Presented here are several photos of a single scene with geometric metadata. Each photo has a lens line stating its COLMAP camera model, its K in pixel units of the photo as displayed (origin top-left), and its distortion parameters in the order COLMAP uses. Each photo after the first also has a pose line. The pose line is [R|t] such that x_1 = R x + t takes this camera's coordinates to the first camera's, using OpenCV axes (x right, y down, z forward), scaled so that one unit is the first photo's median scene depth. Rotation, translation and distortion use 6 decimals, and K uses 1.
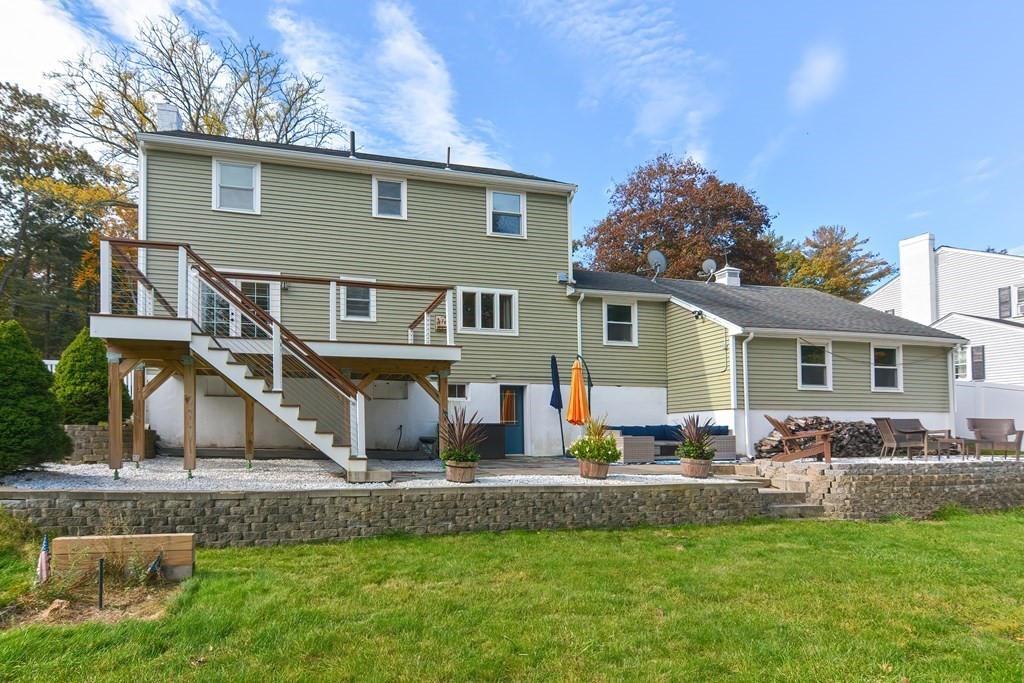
lens RADIAL K [[464.9, 0, 490.3], [0, 464.9, 420.3], [0, 0, 1]] dist [-0.009776, 0.002052]
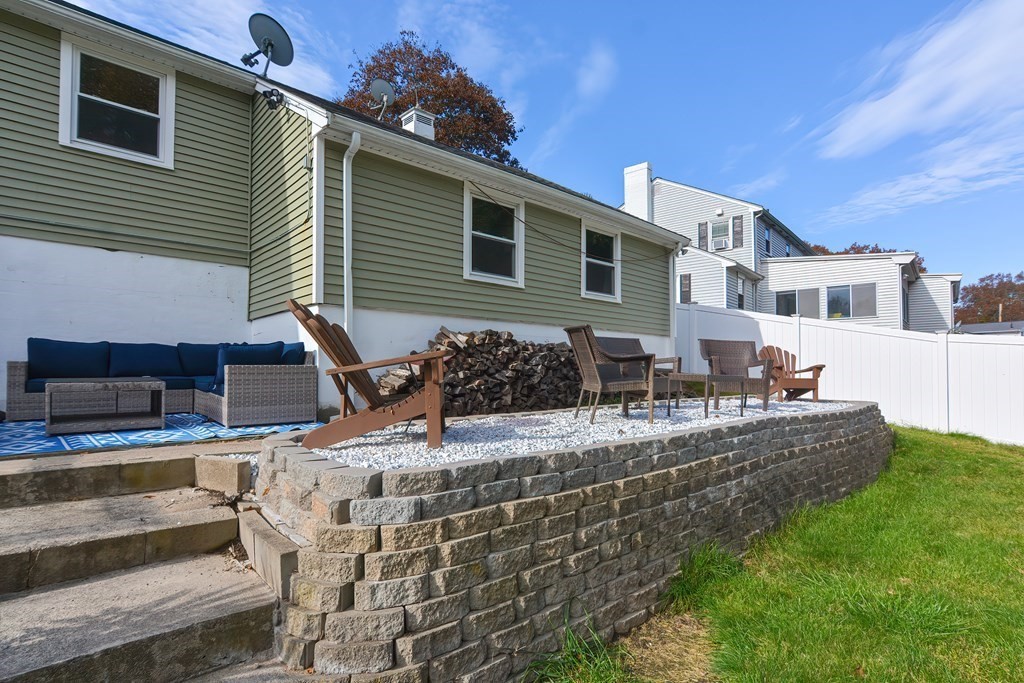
lens RADIAL K [[502.7, 0, 514.3], [0, 502.7, 348.4], [0, 0, 1]] dist [-0.023233, 0.009573]
pose [[0.871575, 0.025879, 0.489579, 0.438199], [-0.022528, 0.999665, -0.012737, 0.018495], [-0.489745, 0.000072, 0.871866, 0.477259]]
